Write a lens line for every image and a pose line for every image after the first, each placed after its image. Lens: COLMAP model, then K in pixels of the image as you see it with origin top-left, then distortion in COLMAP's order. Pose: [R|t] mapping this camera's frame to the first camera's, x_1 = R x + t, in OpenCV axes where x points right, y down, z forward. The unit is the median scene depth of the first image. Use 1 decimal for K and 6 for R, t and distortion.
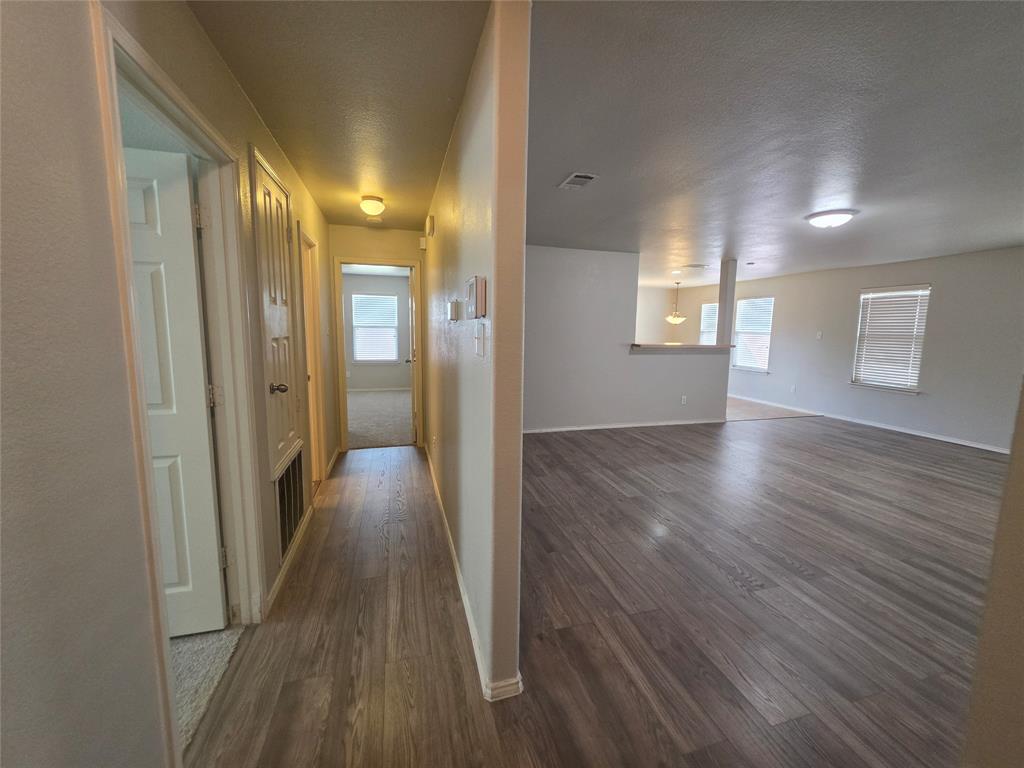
lens RADIAL K [[414.9, 0, 515.3], [0, 414.9, 386.3], [0, 0, 1]] dist [-0.002544, 0.000996]
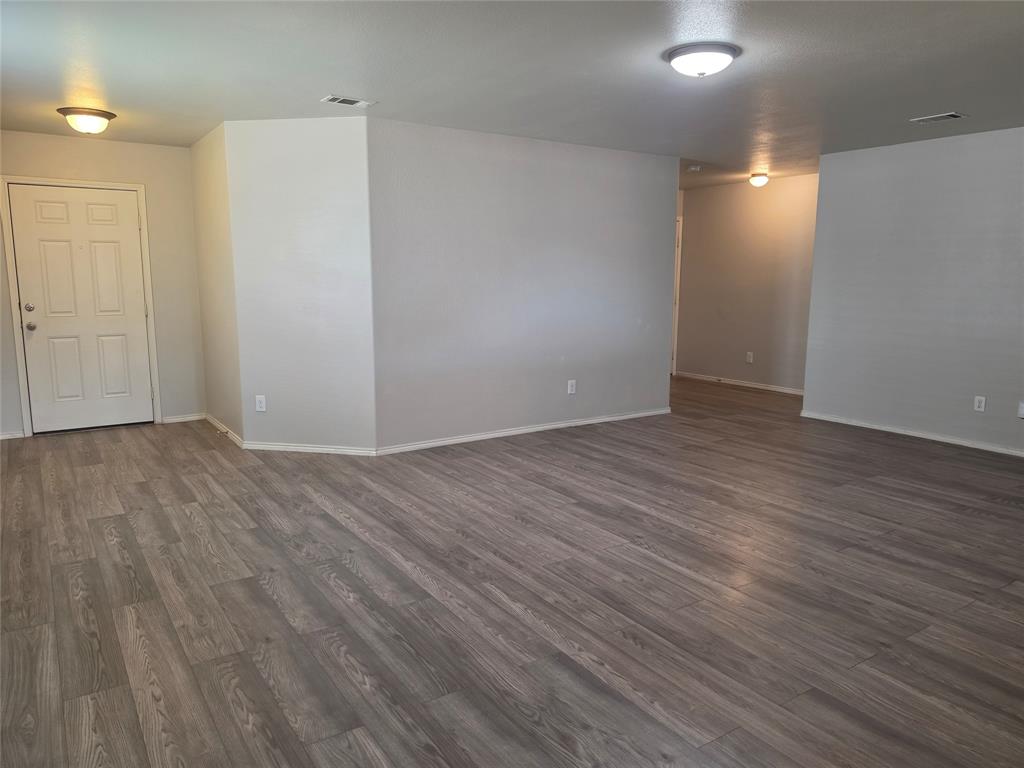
lens RADIAL K [[709.4, 0, 508.4], [0, 709.4, 380.7], [0, 0, 1]] dist [0.048375, -0.069992]
pose [[-0.953007, 0.024276, -0.301975, 1.169537], [-0.063587, 0.958552, 0.277733, -0.213558], [0.296201, 0.283883, -0.911962, 1.706105]]
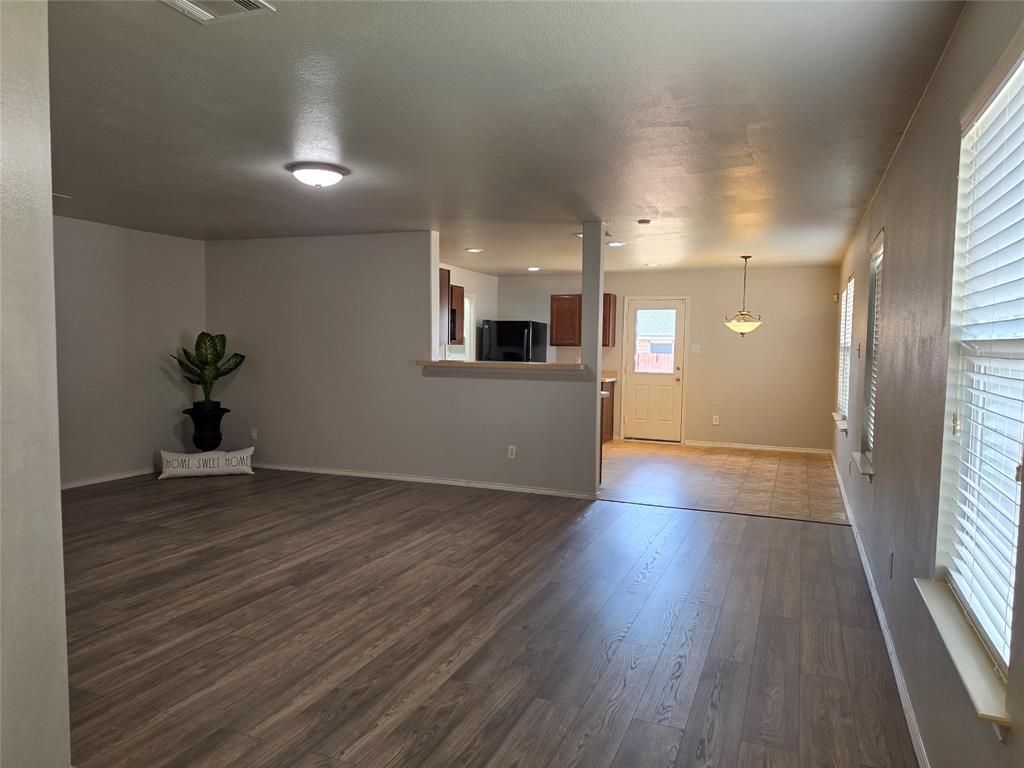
lens RADIAL K [[709.4, 0, 513.4], [0, 709.4, 386.4], [0, 0, 1]] dist [0.048375, -0.069992]
pose [[0.787915, 0.031852, -0.614959, 1.592052], [-0.088446, 0.994160, -0.061829, 0.001208], [0.609399, 0.103106, 0.786131, 0.236199]]
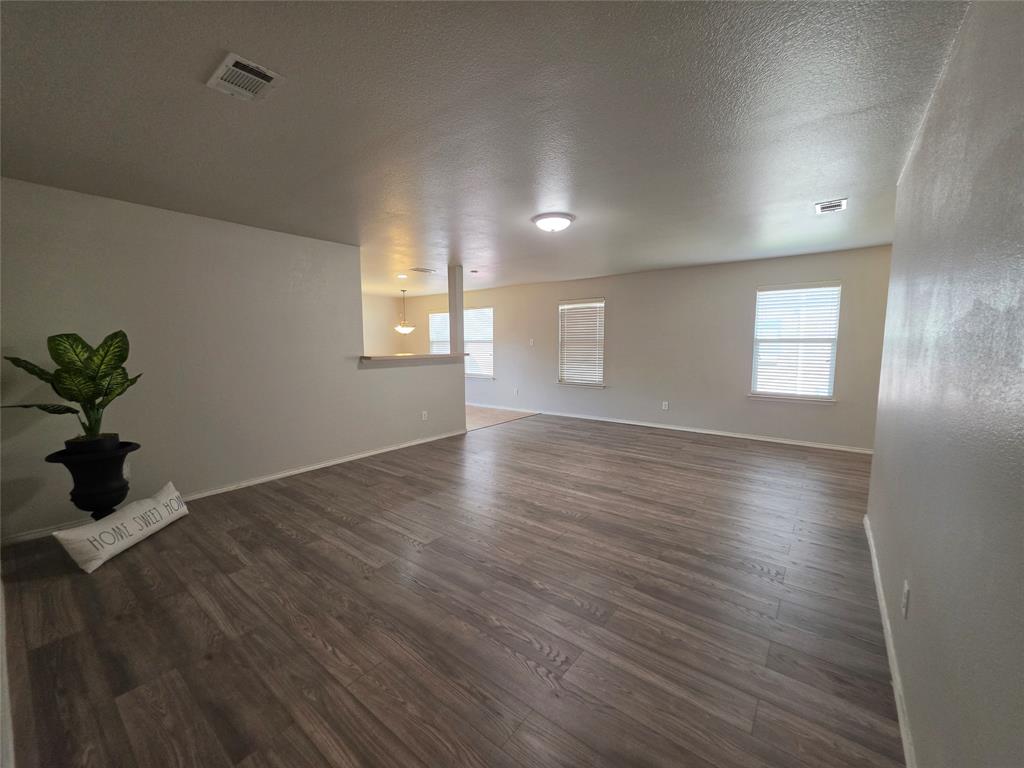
lens RADIAL K [[414.9, 0, 510.1], [0, 414.9, 379.8], [0, 0, 1]] dist [-0.002544, 0.000996]
pose [[0.811479, -0.072660, 0.579846, 0.057703], [0.099675, 0.994910, -0.014821, -0.019232], [-0.575818, 0.069823, 0.814591, 0.224759]]
